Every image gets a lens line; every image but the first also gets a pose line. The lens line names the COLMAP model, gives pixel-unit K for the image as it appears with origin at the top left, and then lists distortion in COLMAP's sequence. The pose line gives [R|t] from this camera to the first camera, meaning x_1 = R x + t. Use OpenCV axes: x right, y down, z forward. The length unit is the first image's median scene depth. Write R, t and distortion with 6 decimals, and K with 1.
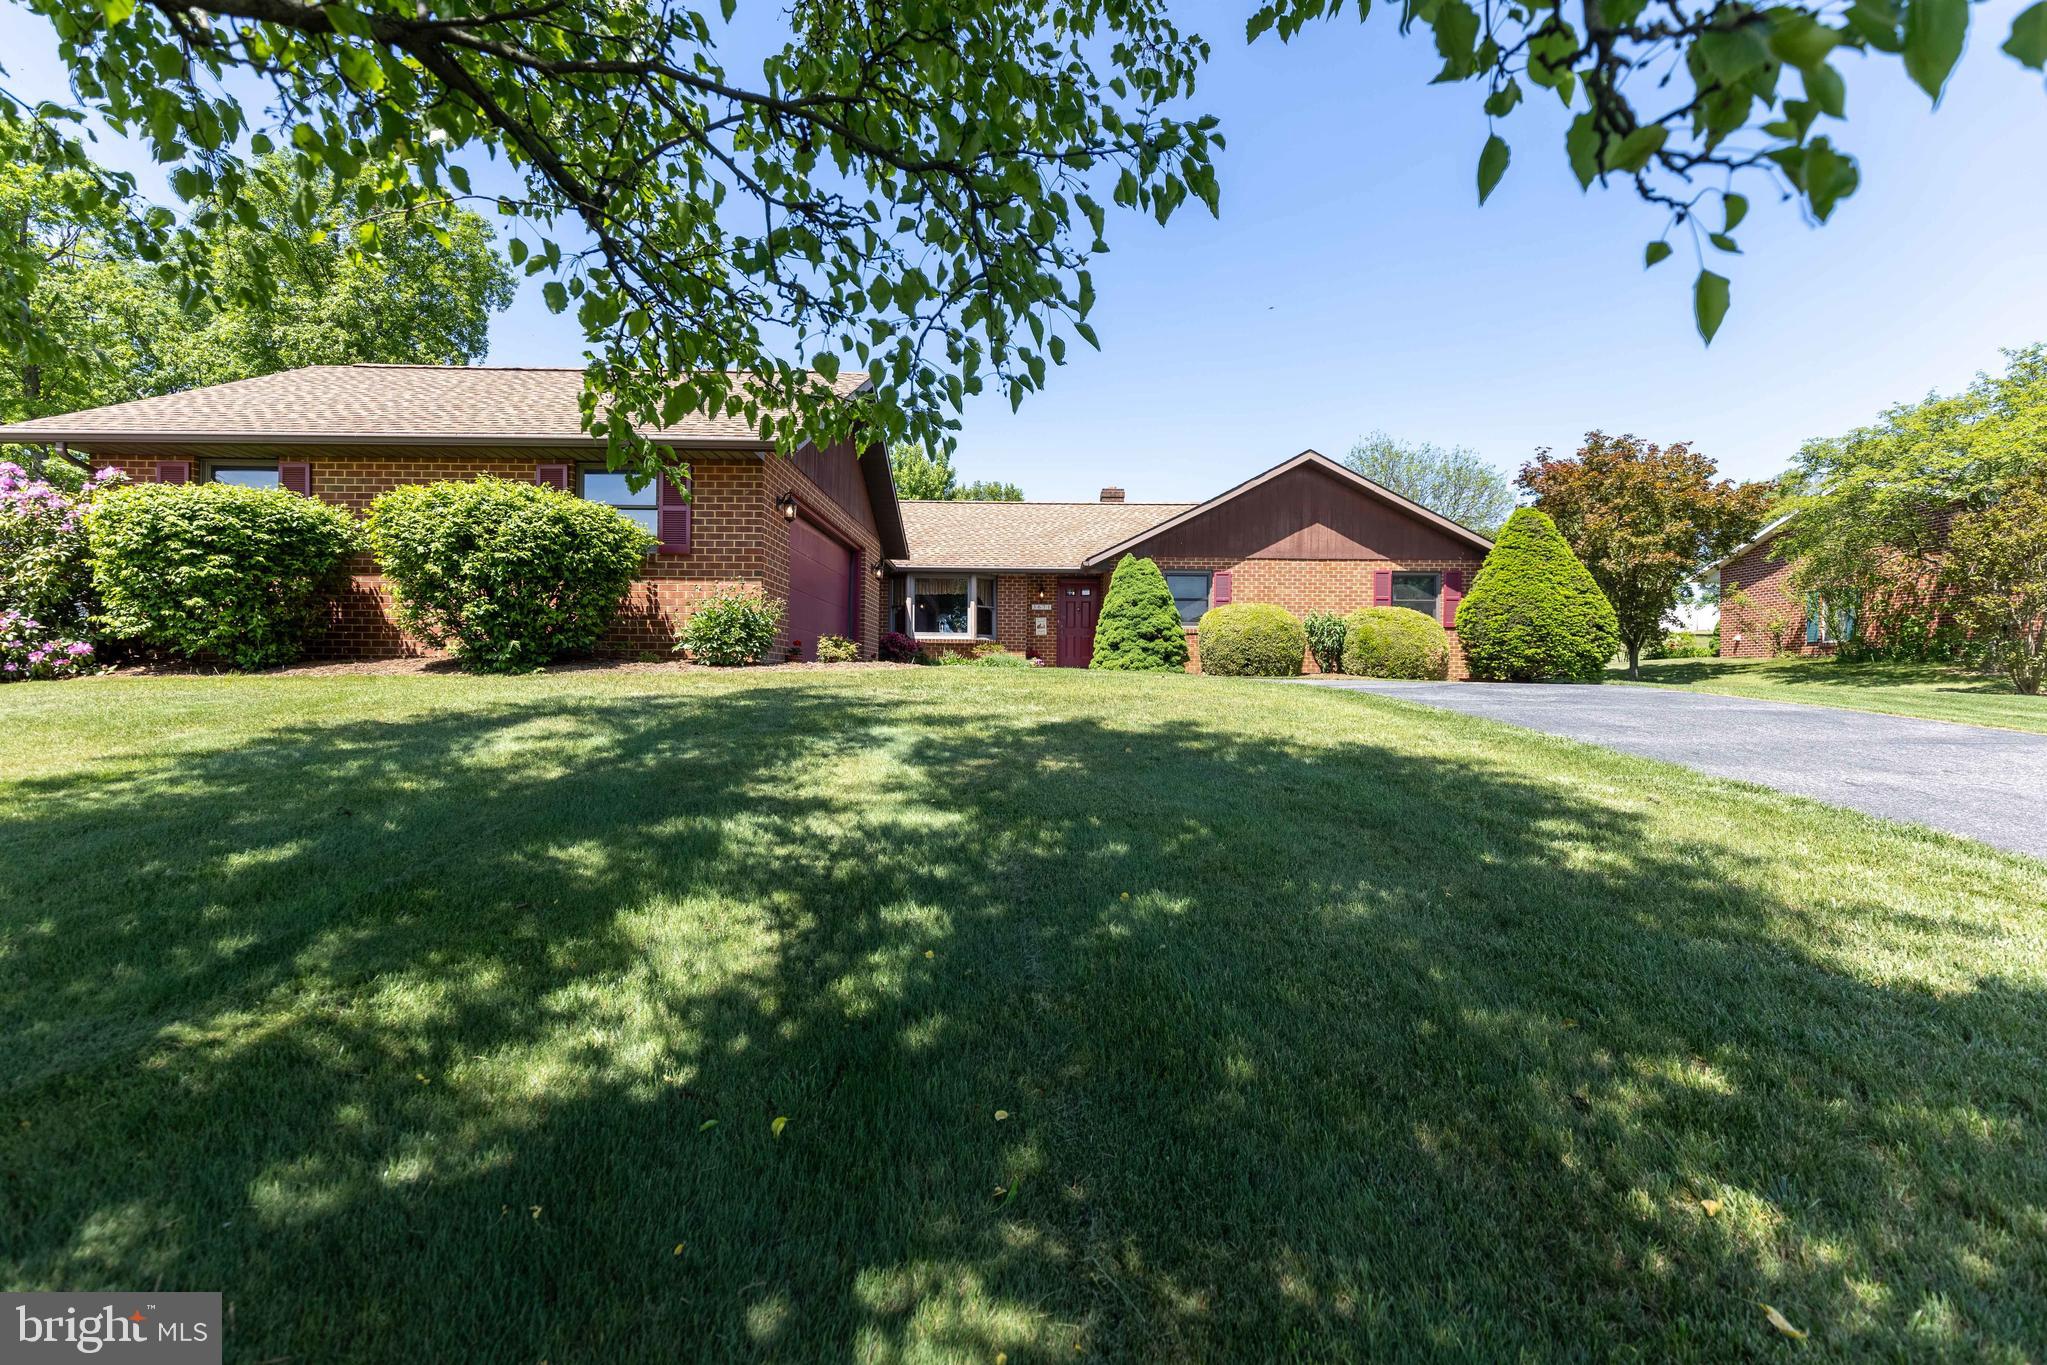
lens RADIAL K [[908.8, 0, 1023.5], [0, 908.8, 682.5], [0, 0, 1]] dist [0.001764, 0.000119]
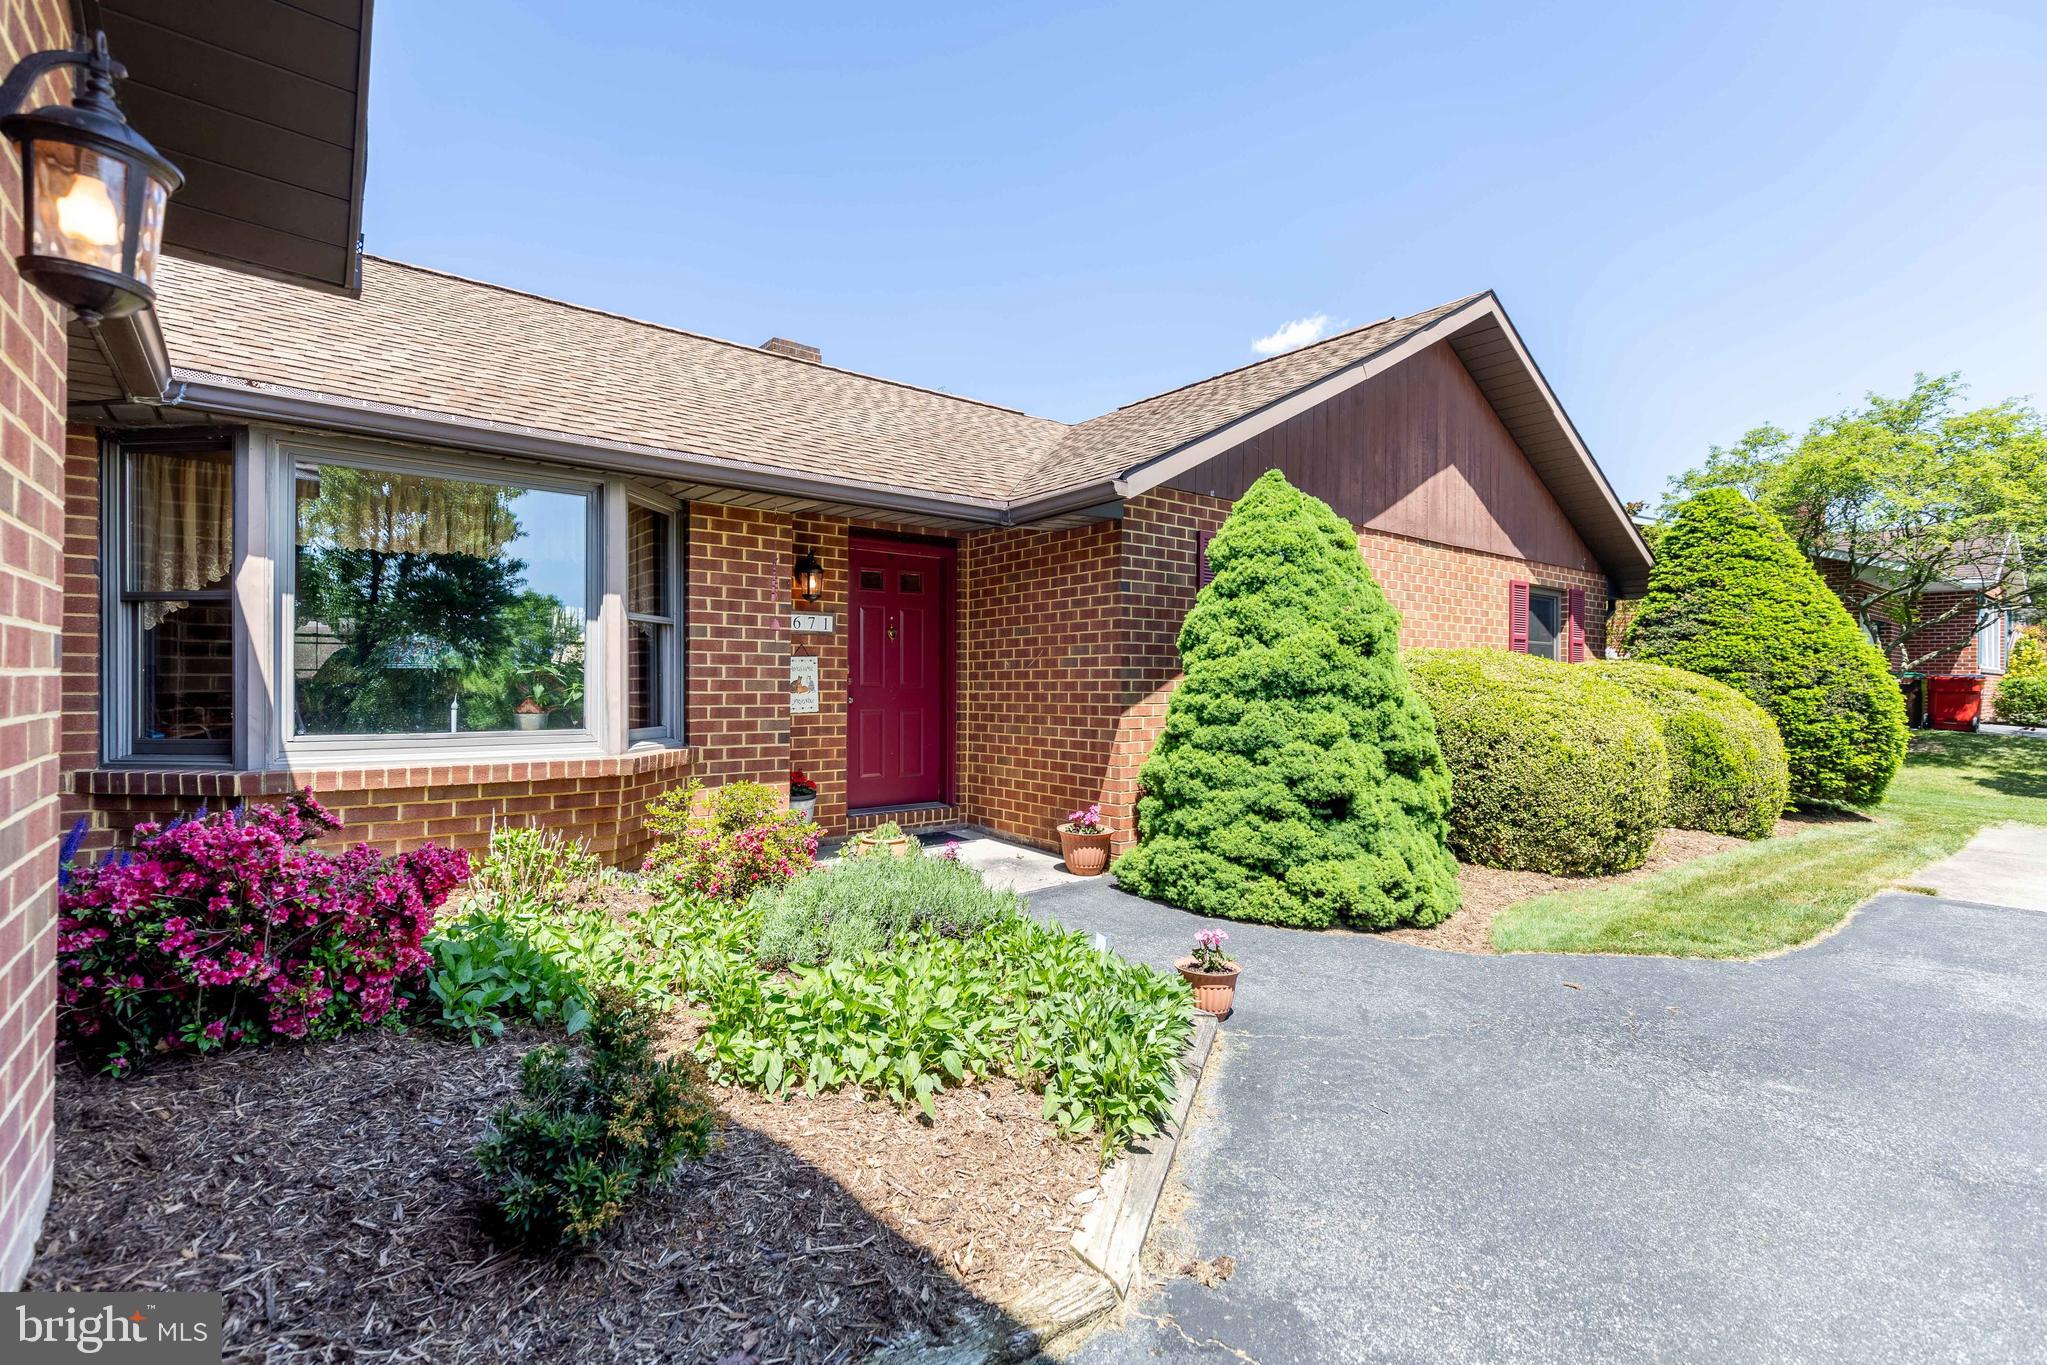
lens RADIAL K [[908.8, 0, 1023.5], [0, 908.8, 682.5], [0, 0, 1]] dist [0.001764, 0.000119]
pose [[0.778119, -0.005767, 0.628091, -0.125342], [-0.002816, 0.999916, 0.012670, -0.073284], [-0.628111, -0.011627, 0.778037, 0.784388]]
